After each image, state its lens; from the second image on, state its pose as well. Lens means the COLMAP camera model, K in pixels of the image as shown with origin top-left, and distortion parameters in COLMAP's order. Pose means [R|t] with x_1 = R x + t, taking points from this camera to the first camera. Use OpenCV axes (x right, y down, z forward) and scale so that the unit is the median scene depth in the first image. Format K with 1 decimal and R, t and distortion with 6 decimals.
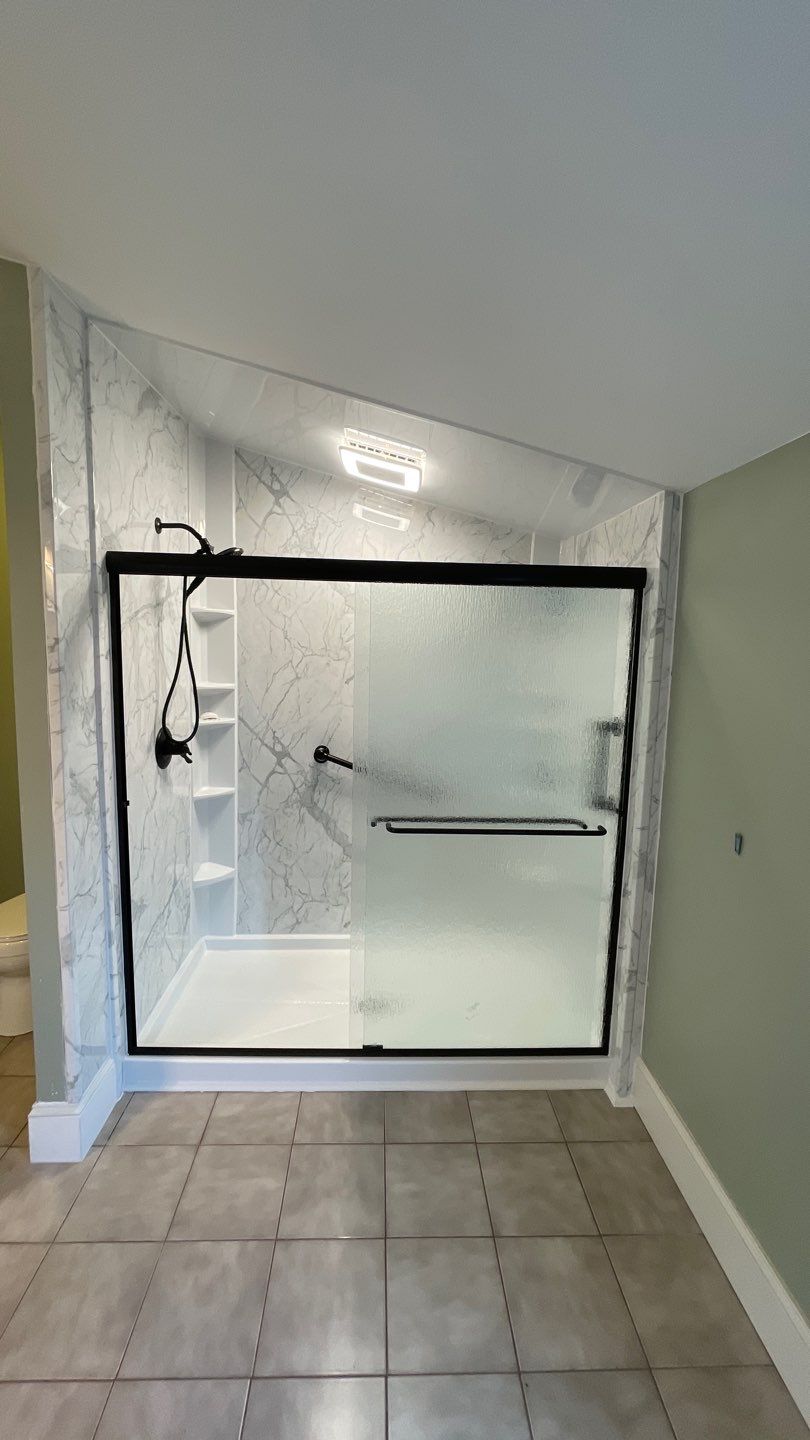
lens RADIAL K [[587.4, 0, 401.7], [0, 587.4, 714.9], [0, 0, 1]] dist [-0.000627, 0.000175]
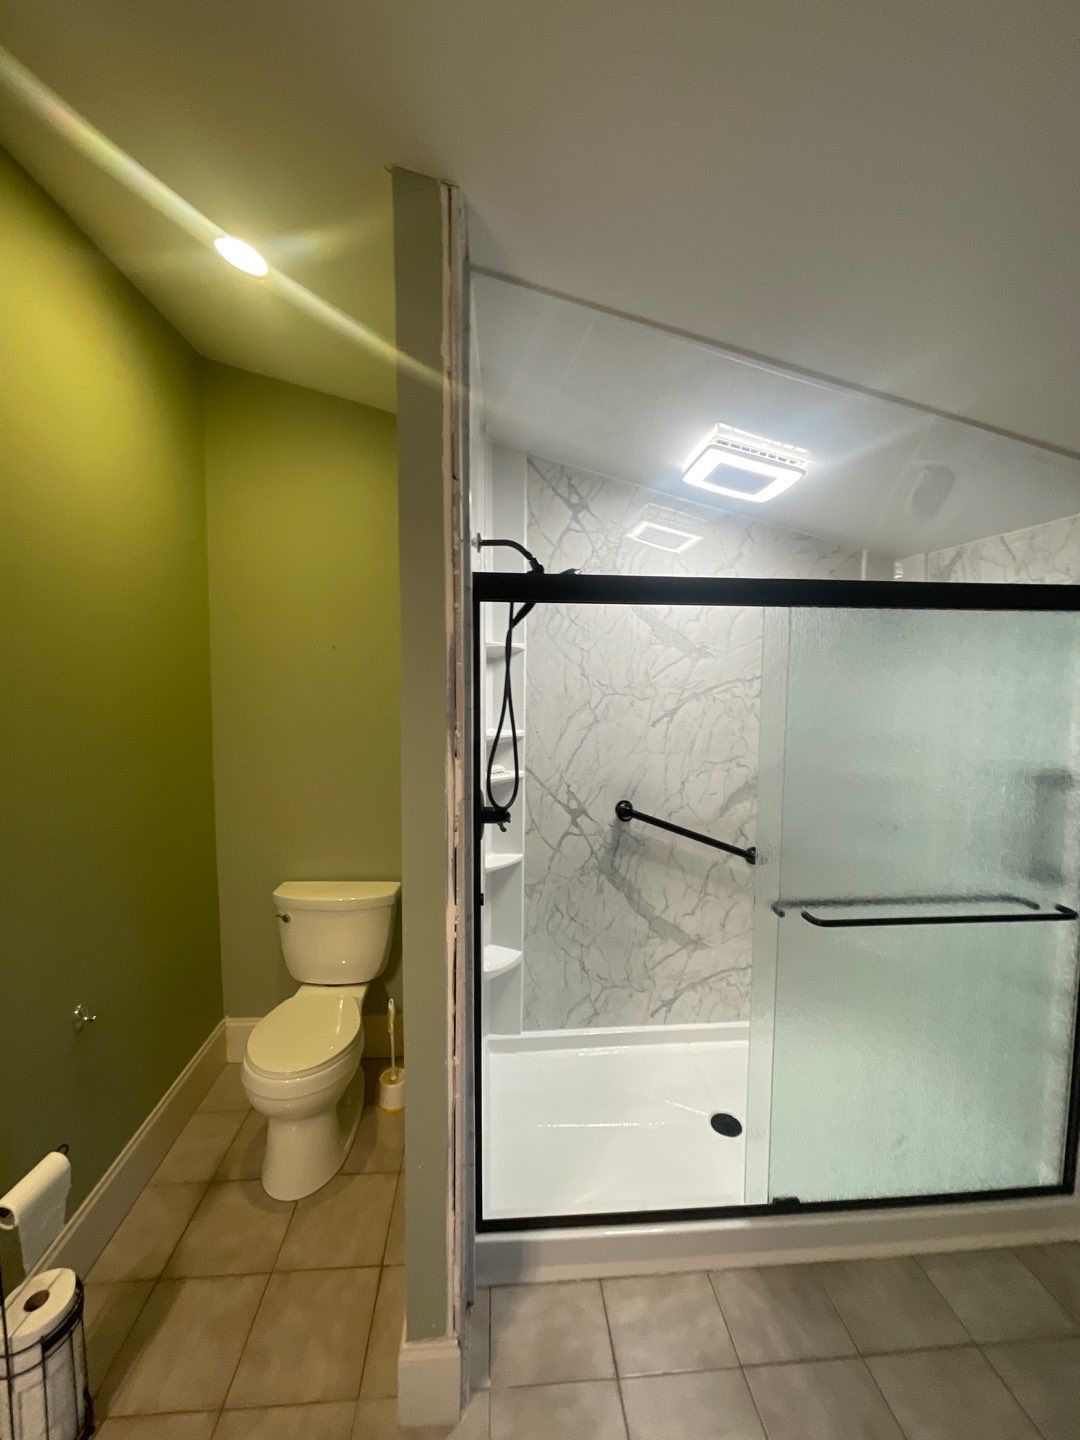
lens RADIAL K [[578.2, 0, 535.9], [0, 578.2, 713.5], [0, 0, 1]] dist [-0.008011, -0.000483]
pose [[0.999018, -0.021230, 0.038881, -0.412153], [0.023237, 0.998380, -0.051935, -0.045583], [-0.037716, 0.052787, 0.997893, 0.235220]]
